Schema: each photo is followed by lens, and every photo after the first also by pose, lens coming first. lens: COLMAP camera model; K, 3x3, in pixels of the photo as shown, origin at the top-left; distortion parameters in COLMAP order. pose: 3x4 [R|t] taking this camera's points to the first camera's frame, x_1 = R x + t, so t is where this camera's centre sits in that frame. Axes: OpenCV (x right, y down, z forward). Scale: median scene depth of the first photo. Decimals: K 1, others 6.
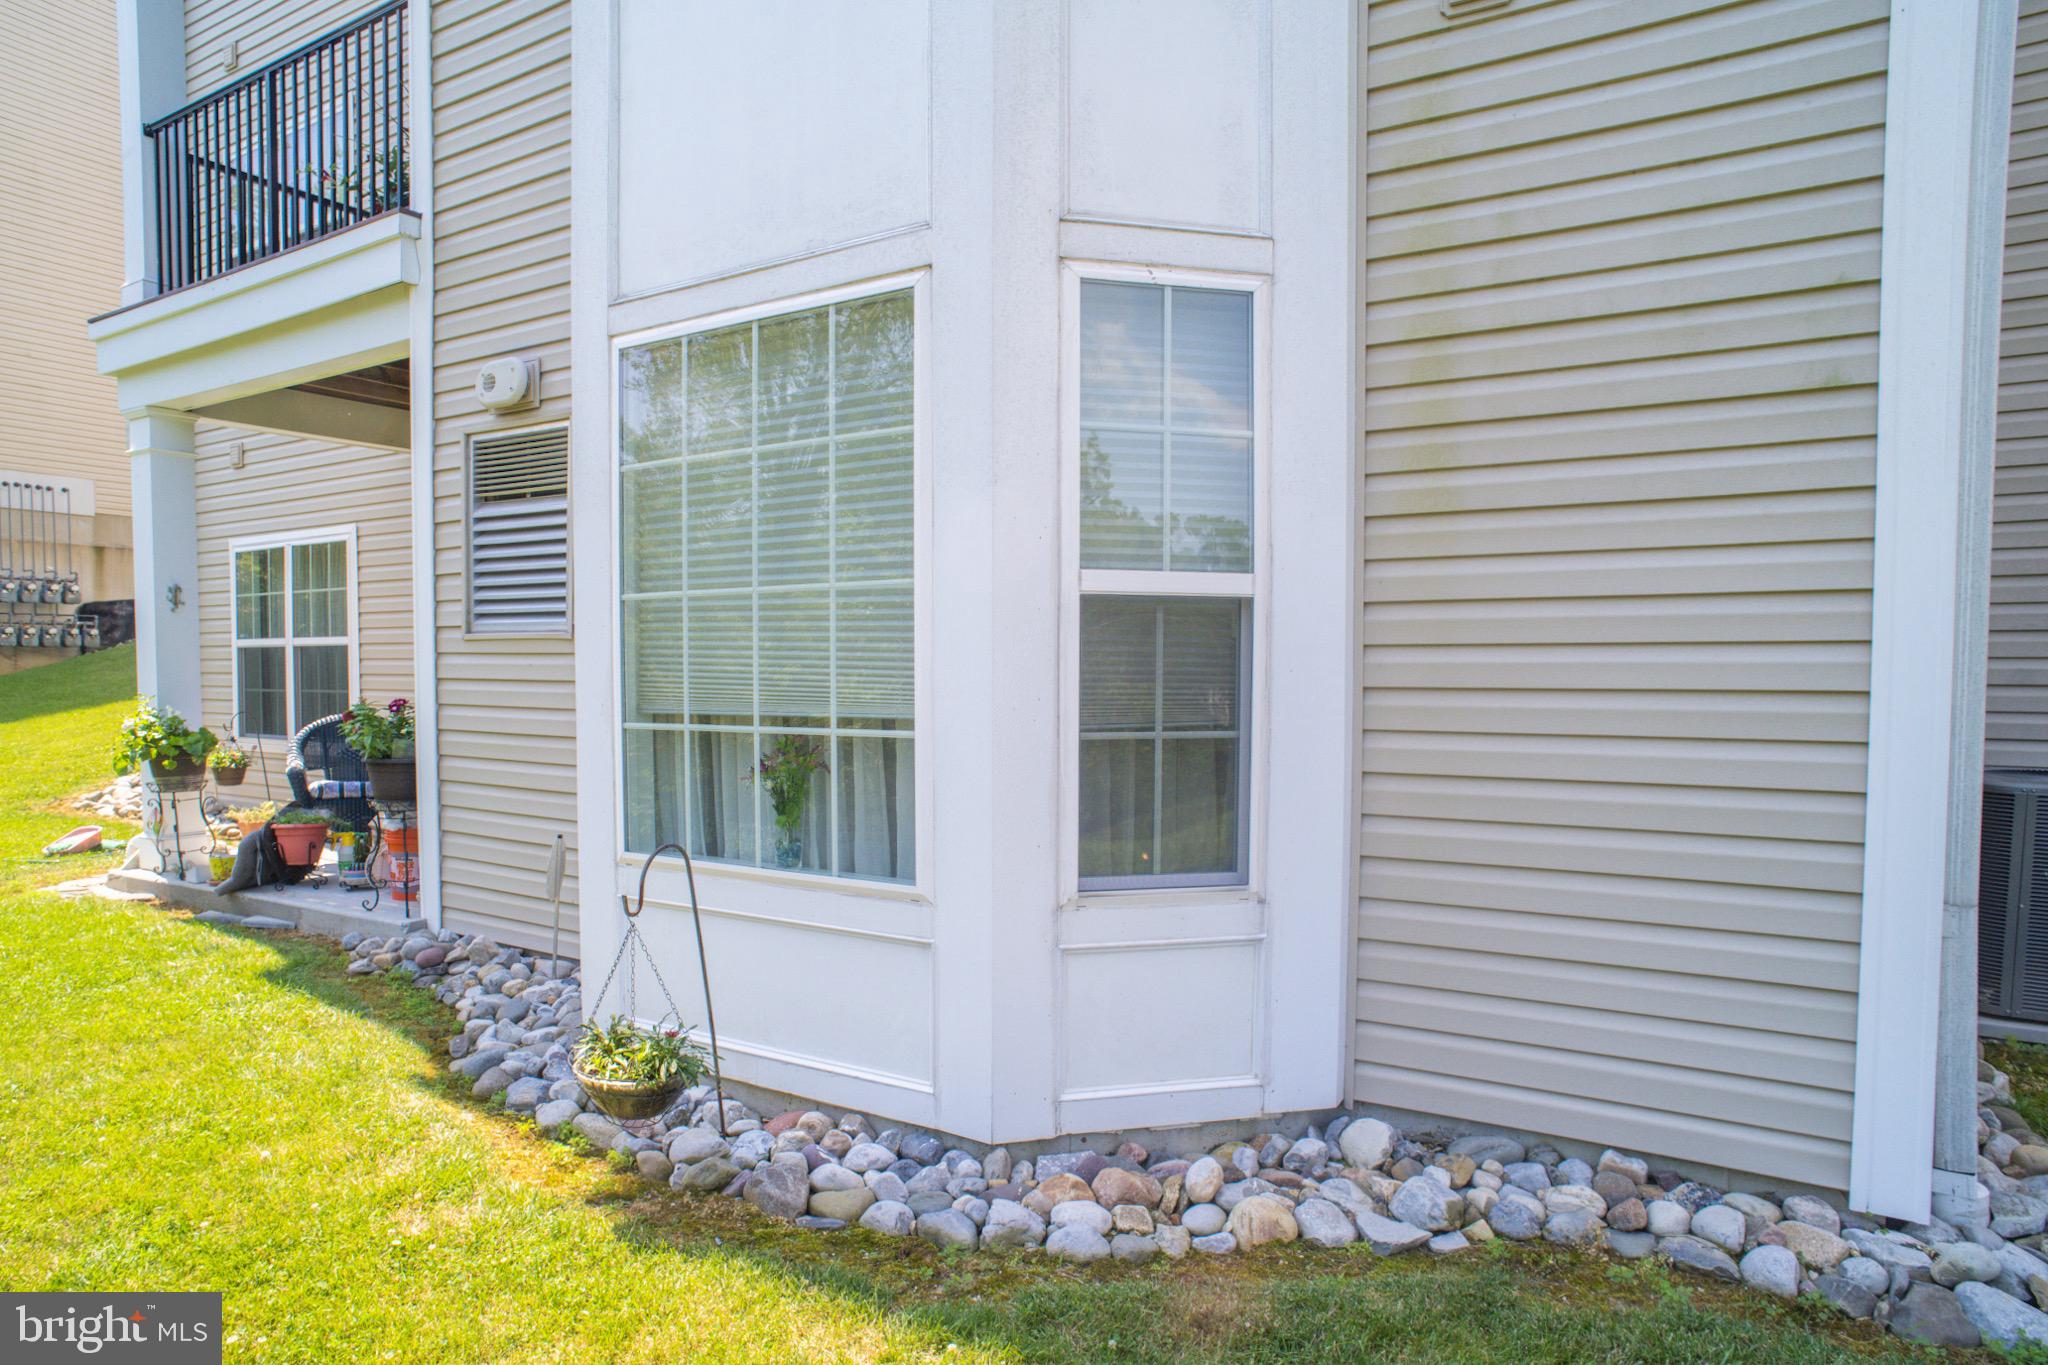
lens RADIAL K [[1240.1, 0, 979.3], [0, 1240.1, 689.1], [0, 0, 1]] dist [-0.082439, 0.055495]
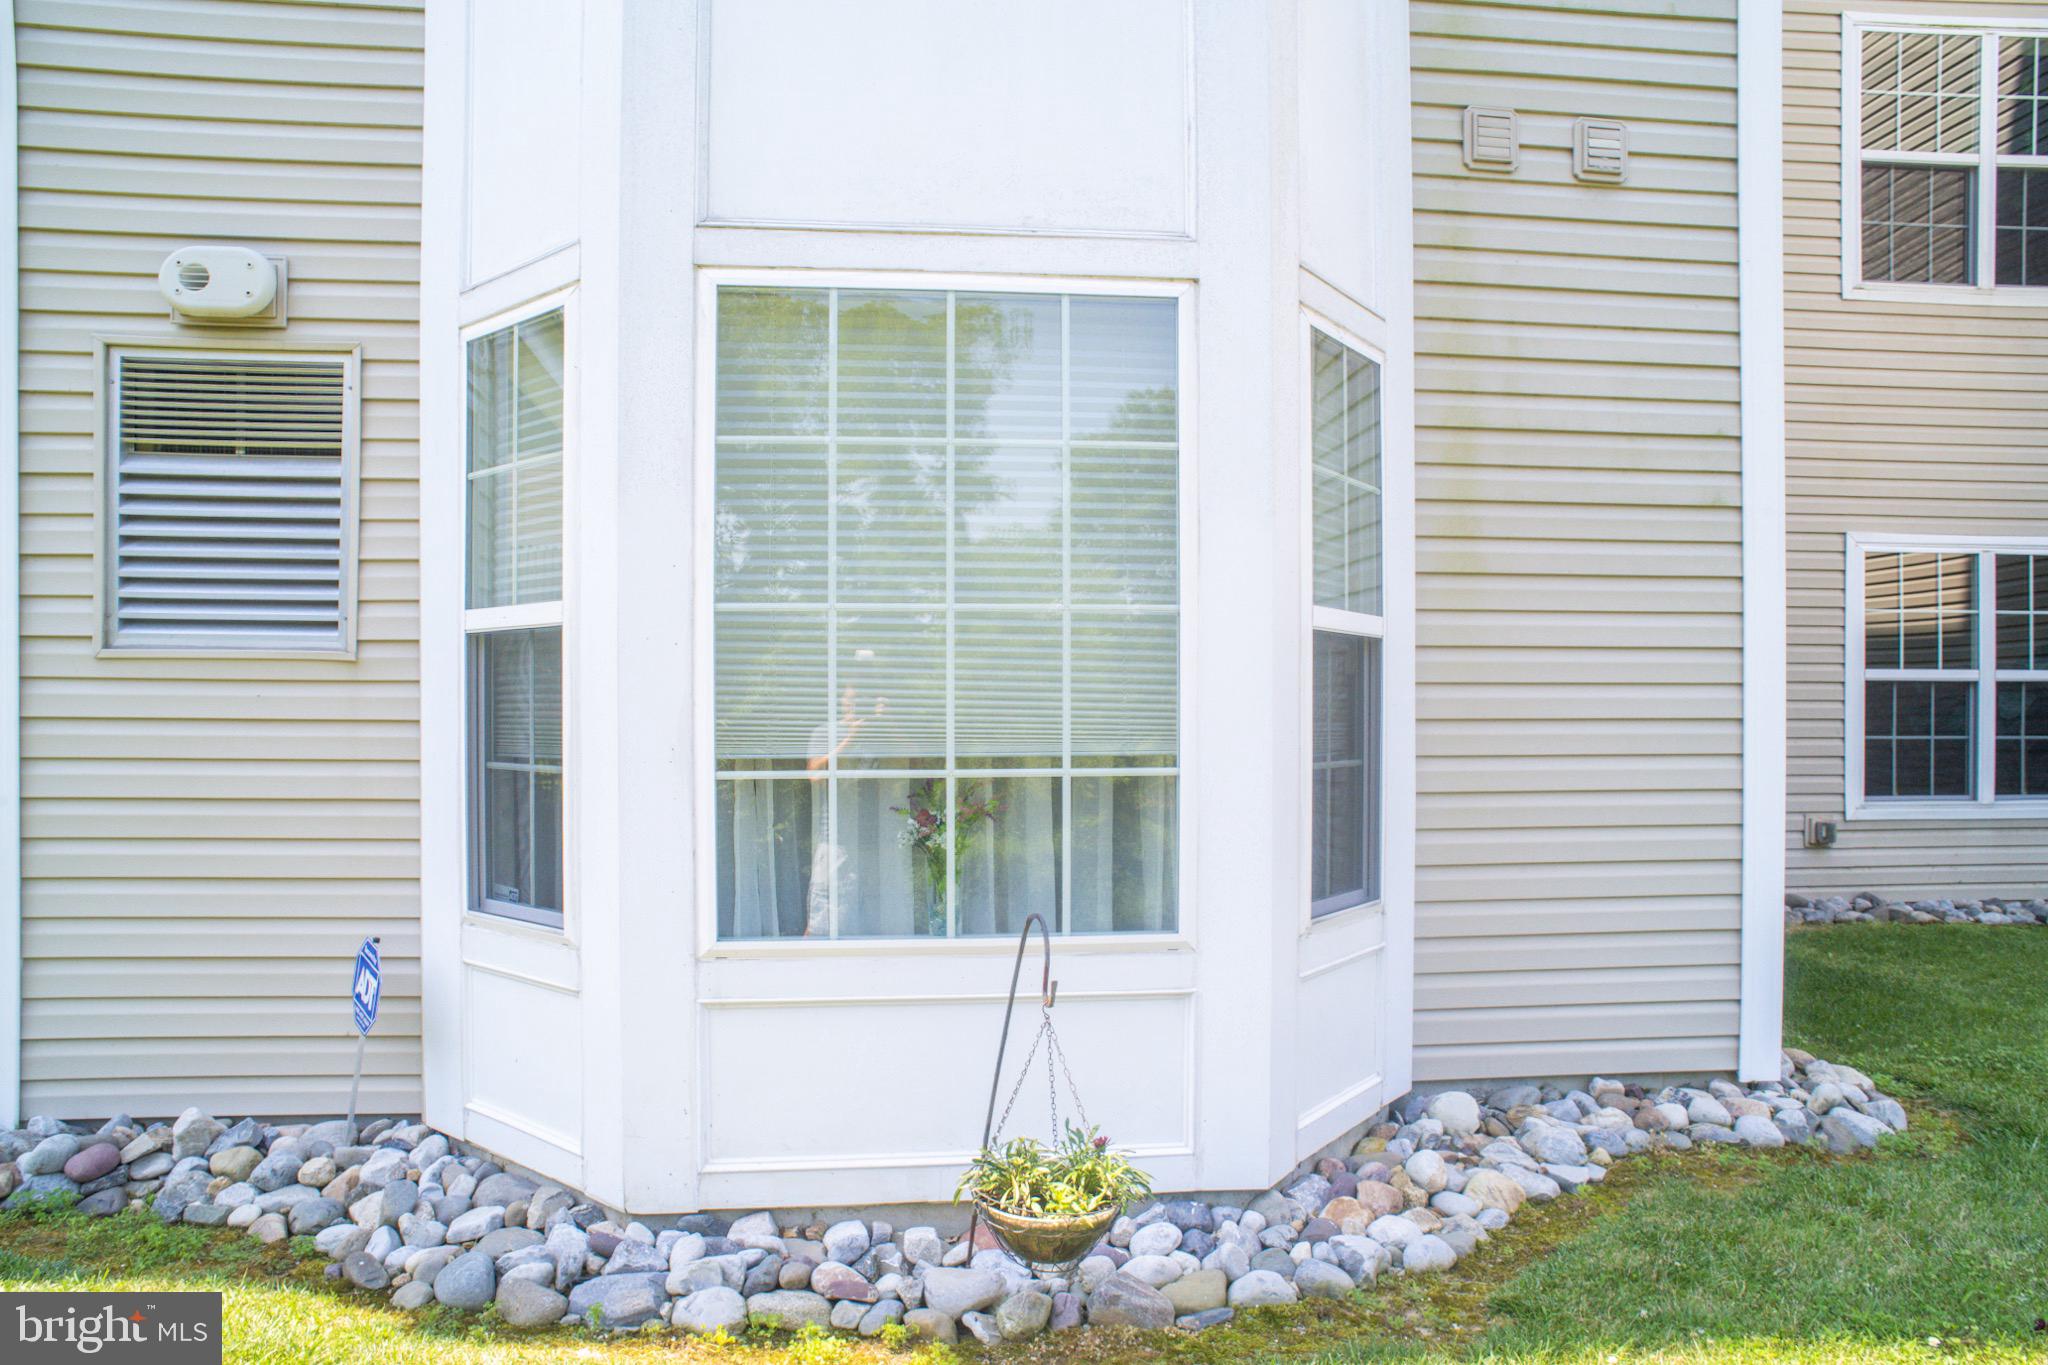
lens RADIAL K [[1240.1, 0, 979.3], [0, 1240.1, 689.1], [0, 0, 1]] dist [-0.082439, 0.055495]
pose [[0.790219, 0.010390, 0.612737, -0.722920], [0.010856, 0.999462, -0.030947, 0.001627], [-0.612728, 0.031107, 0.789681, 0.341476]]
